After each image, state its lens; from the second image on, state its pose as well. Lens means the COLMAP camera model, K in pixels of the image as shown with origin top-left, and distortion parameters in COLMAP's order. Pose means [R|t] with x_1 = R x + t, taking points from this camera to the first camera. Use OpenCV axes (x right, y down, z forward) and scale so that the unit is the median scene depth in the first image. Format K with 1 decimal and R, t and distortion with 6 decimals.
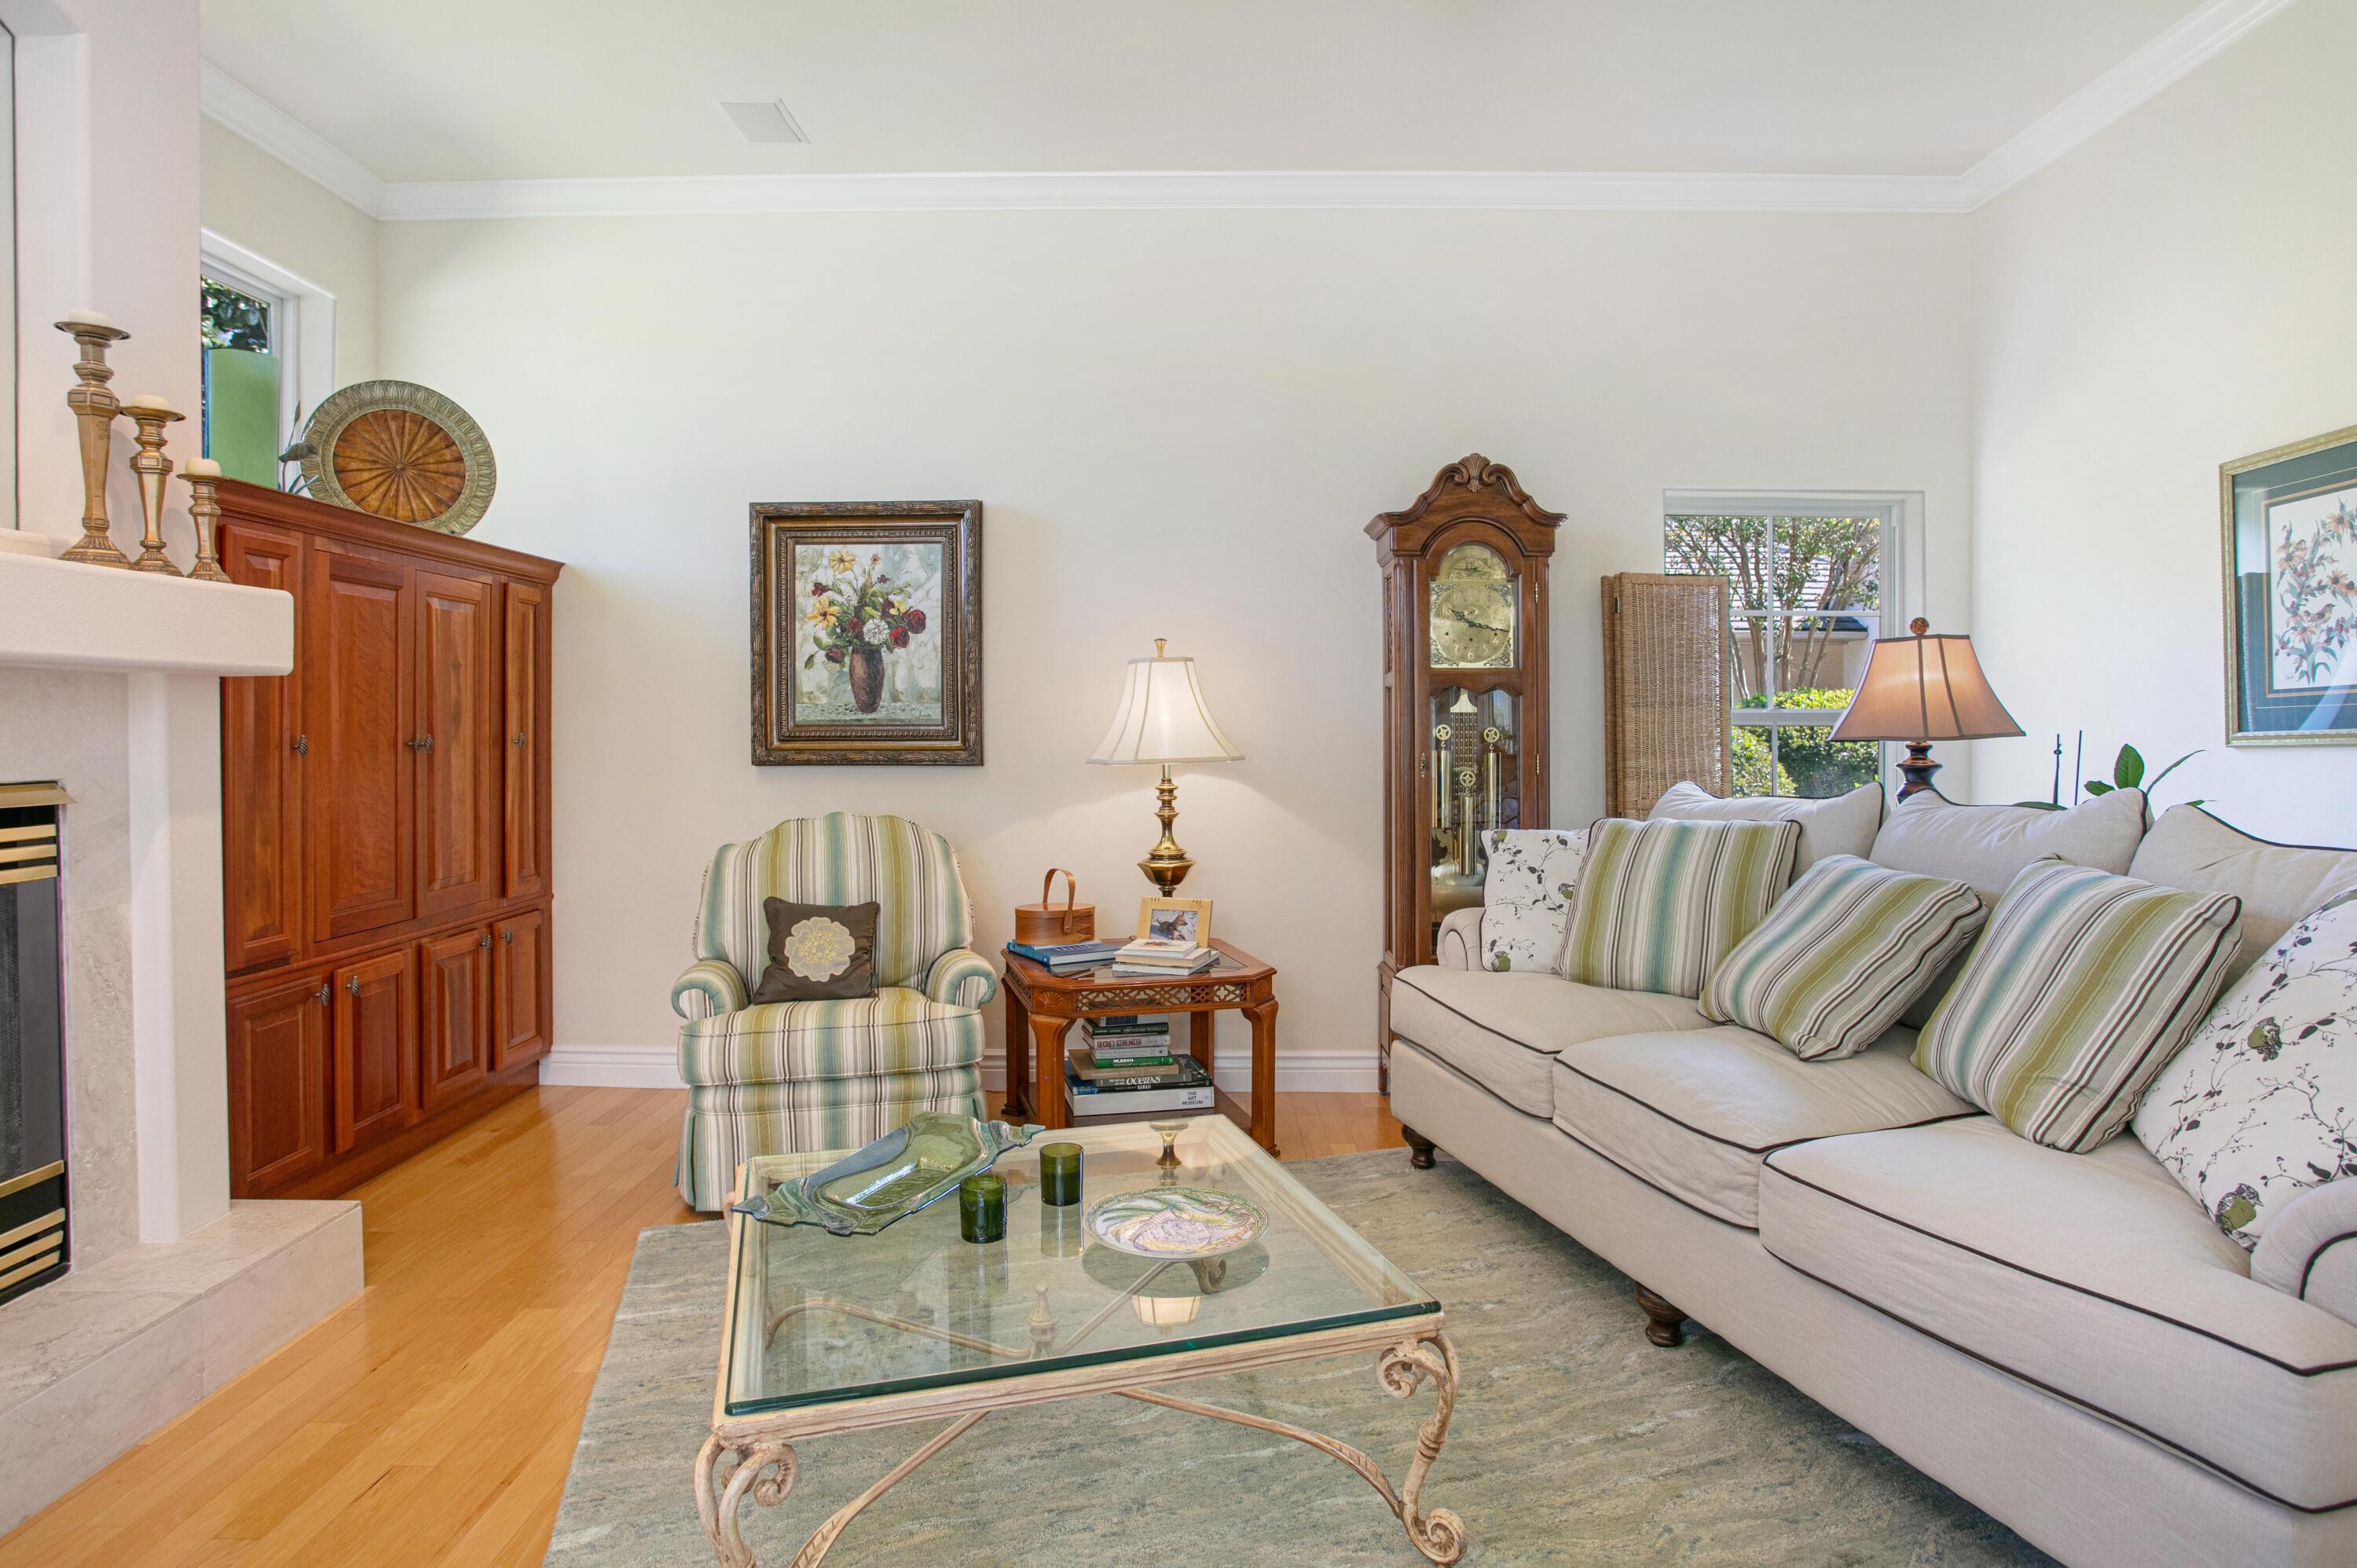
lens RADIAL K [[1312.9, 0, 1182.0], [0, 1312.9, 755.1], [0, 0, 1]] dist [-0.067219, 0.041638]
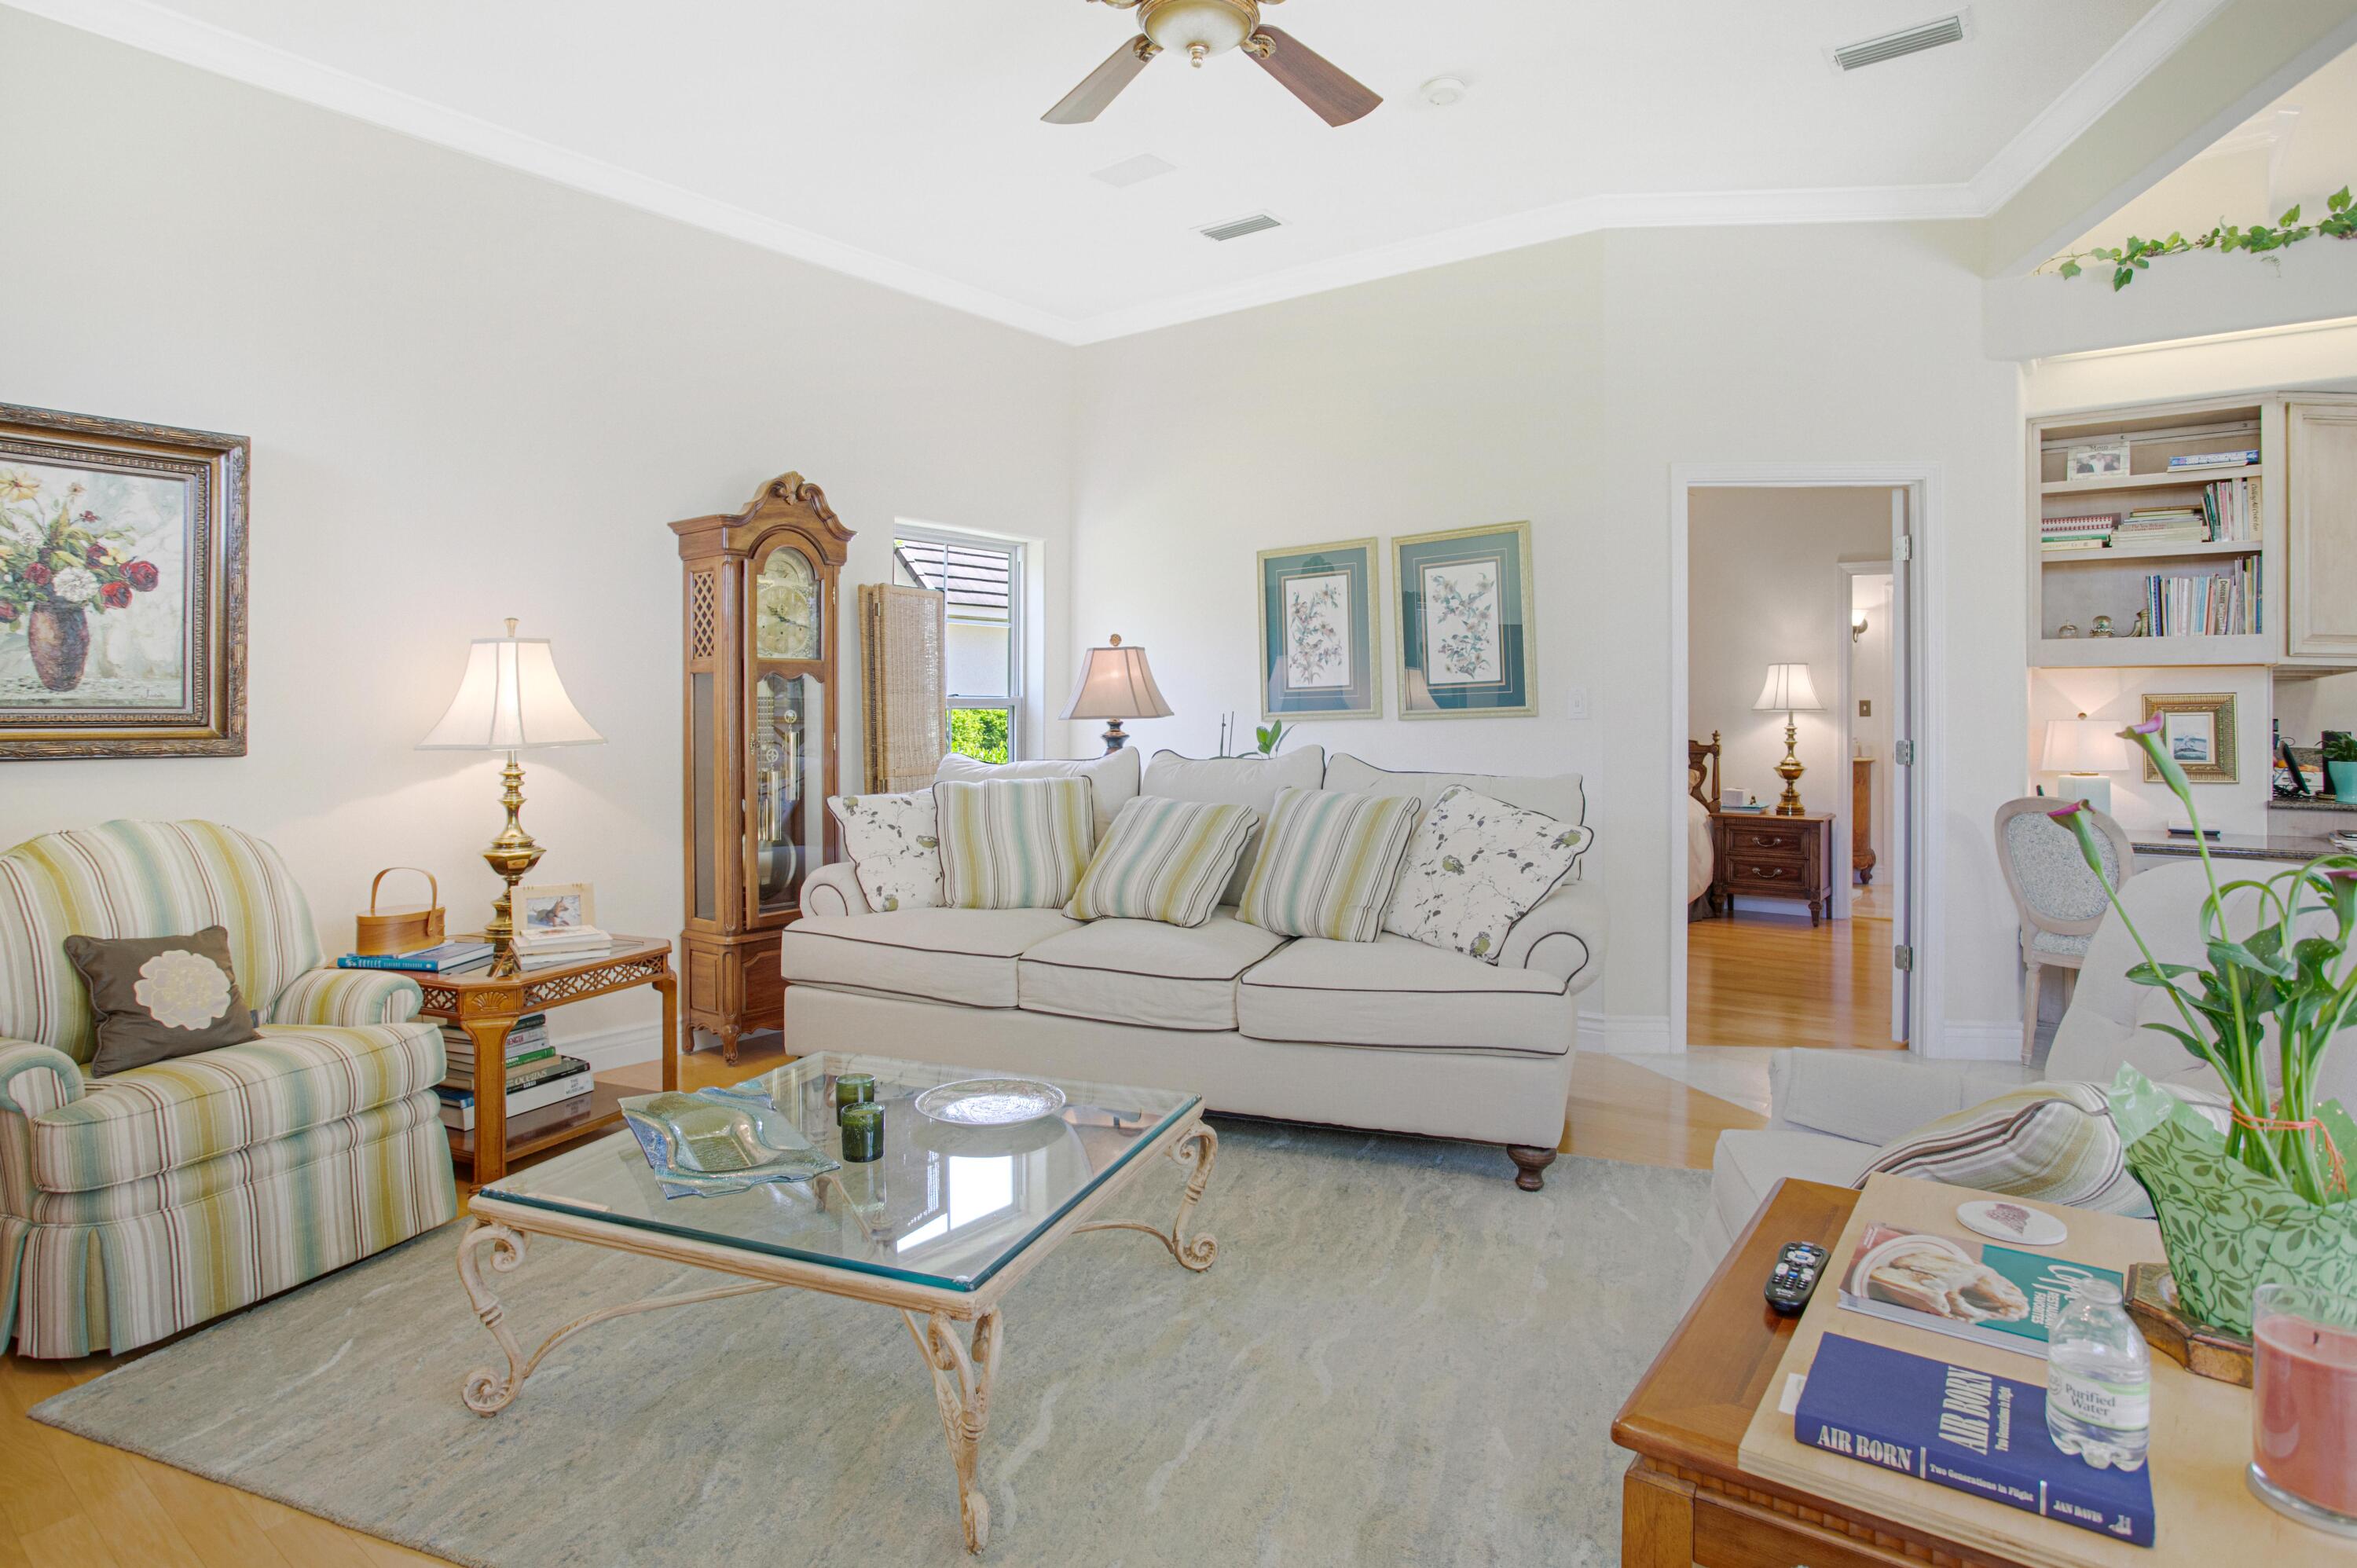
lens RADIAL K [[1288.2, 0, 1175.3], [0, 1288.2, 719.0], [0, 0, 1]] dist [-0.060142, 0.038814]
pose [[0.613742, -0.005572, 0.789487, -0.456788], [0.016842, 0.999840, -0.006035, -0.000905], [-0.789327, 0.017000, 0.613737, 0.048634]]
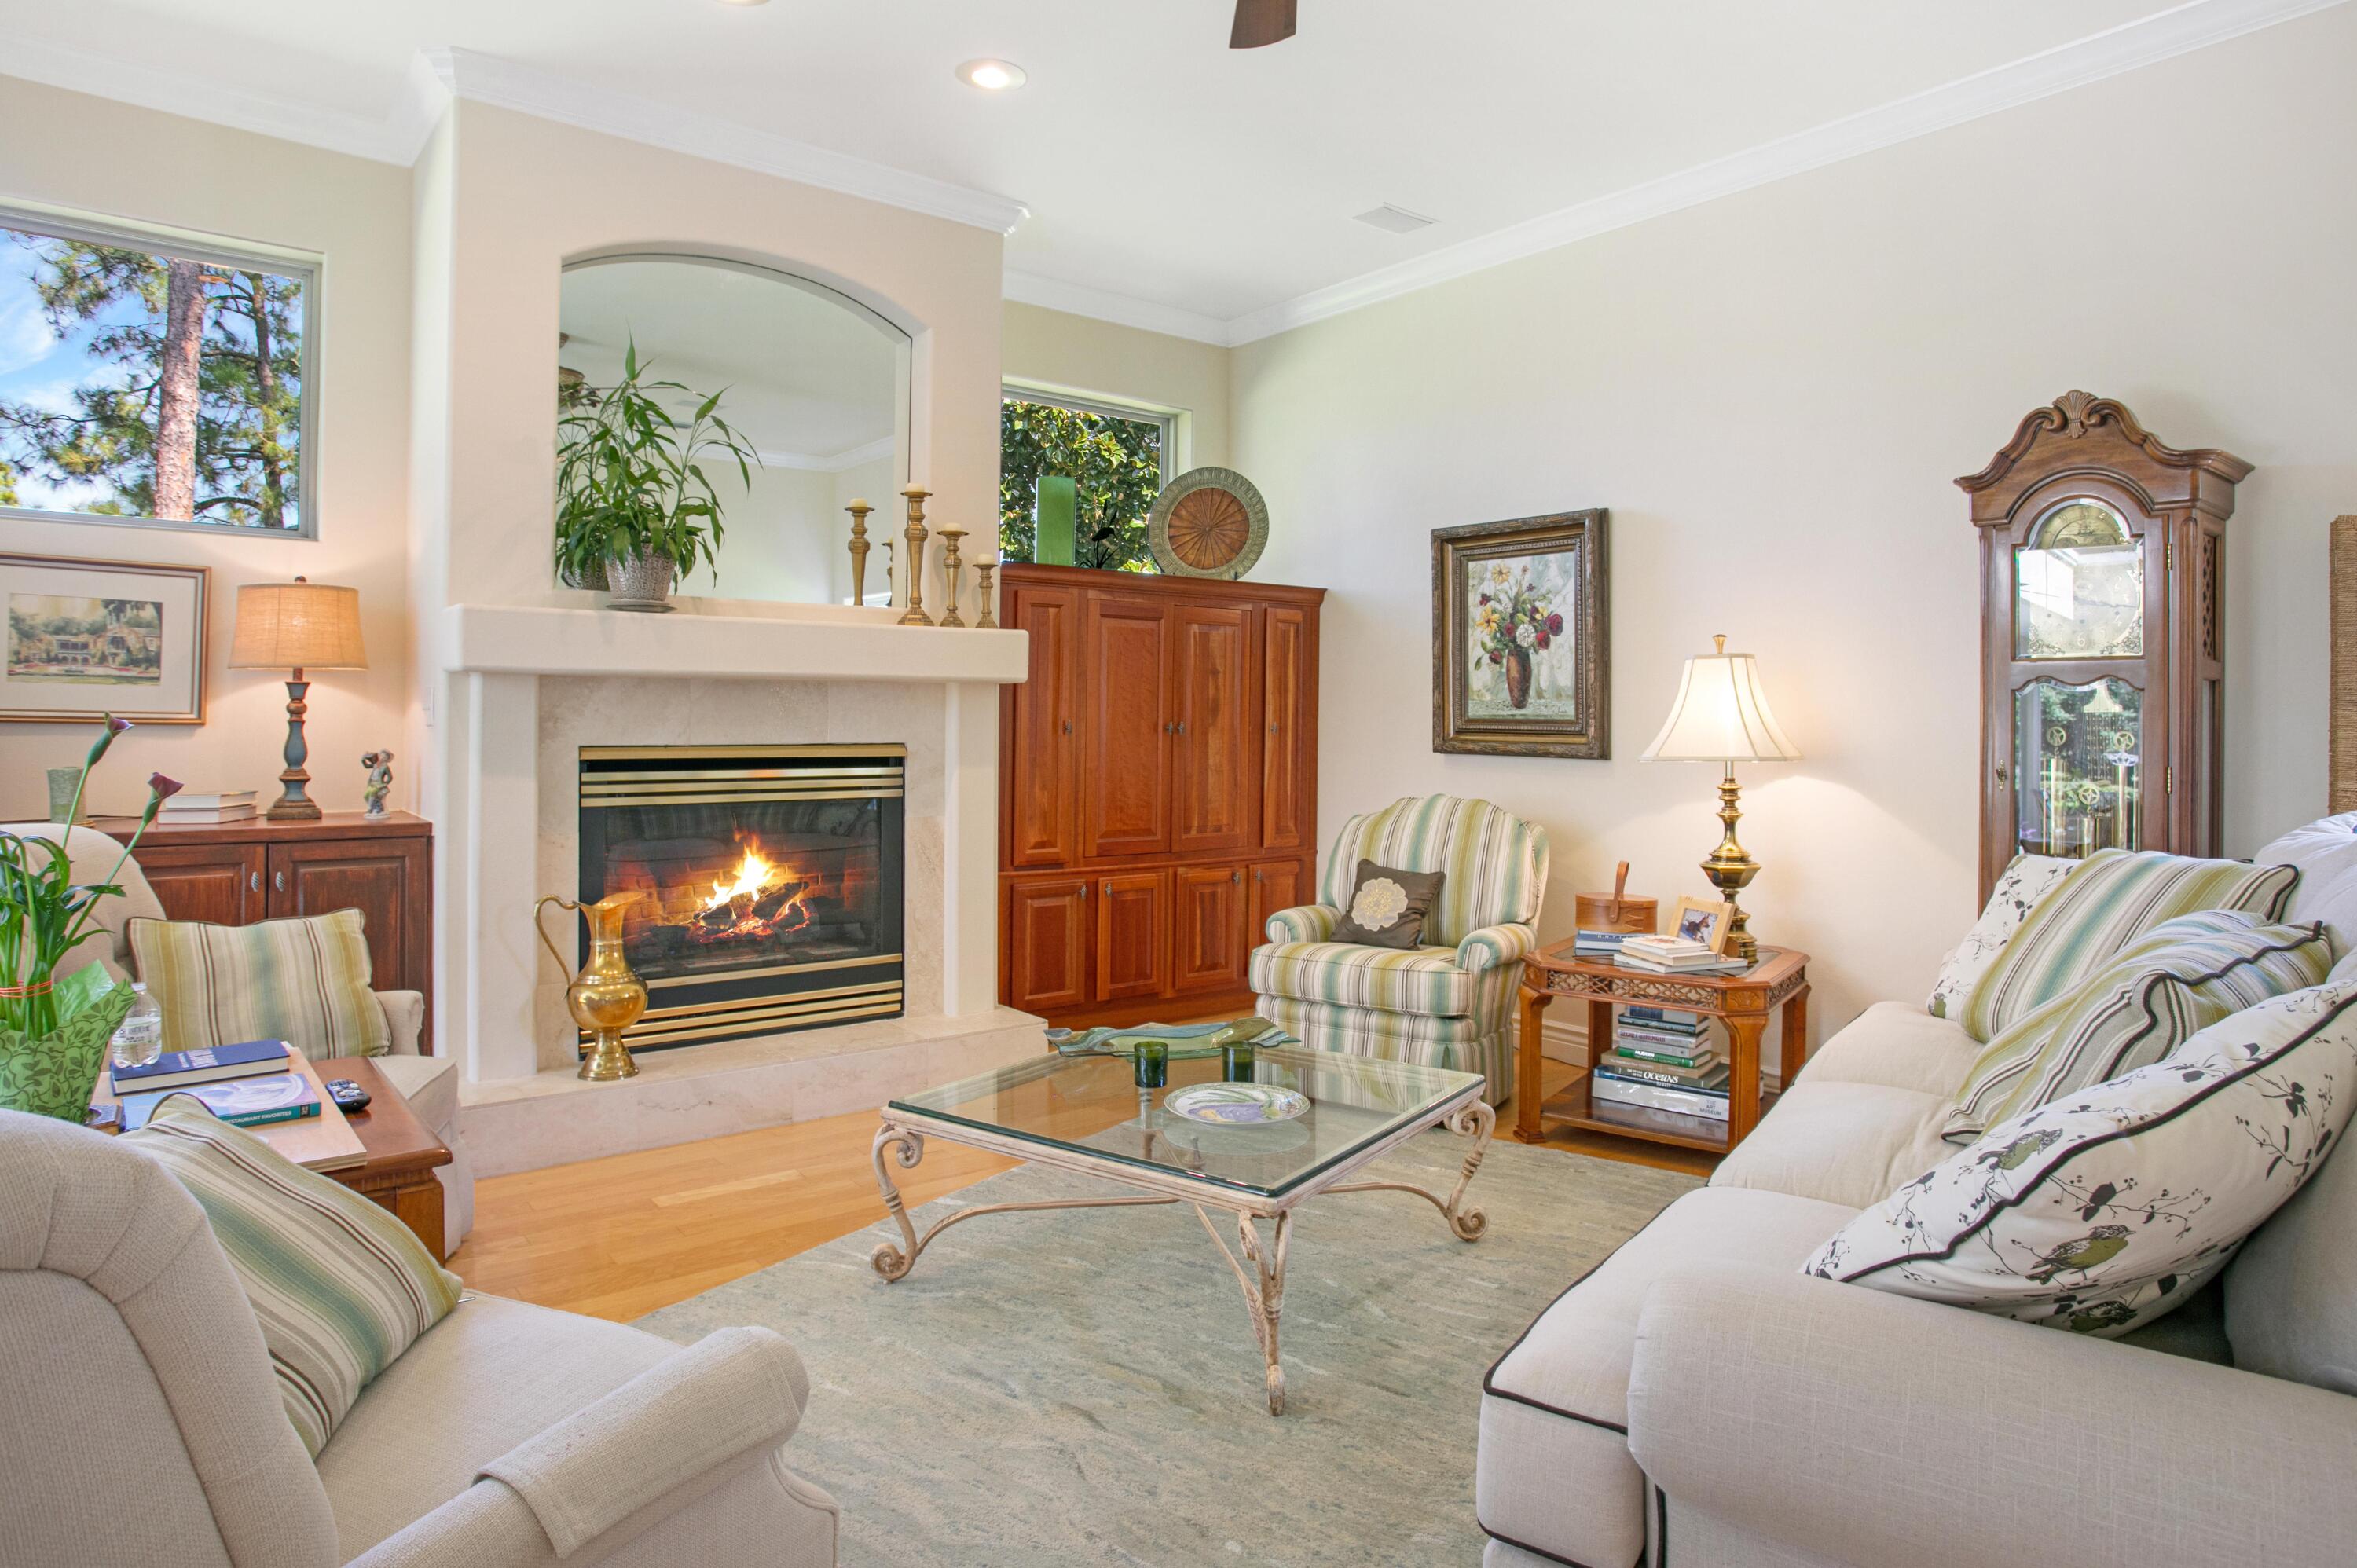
lens RADIAL K [[1385.5, 0, 1170.6], [0, 1385.5, 717.3], [0, 0, 1]] dist [-0.073864, 0.069992]
pose [[0.622024, 0.009555, -0.782940, 0.535355], [-0.029777, 0.999491, -0.011460, -0.003162], [0.782432, 0.030442, 0.621992, 0.045964]]
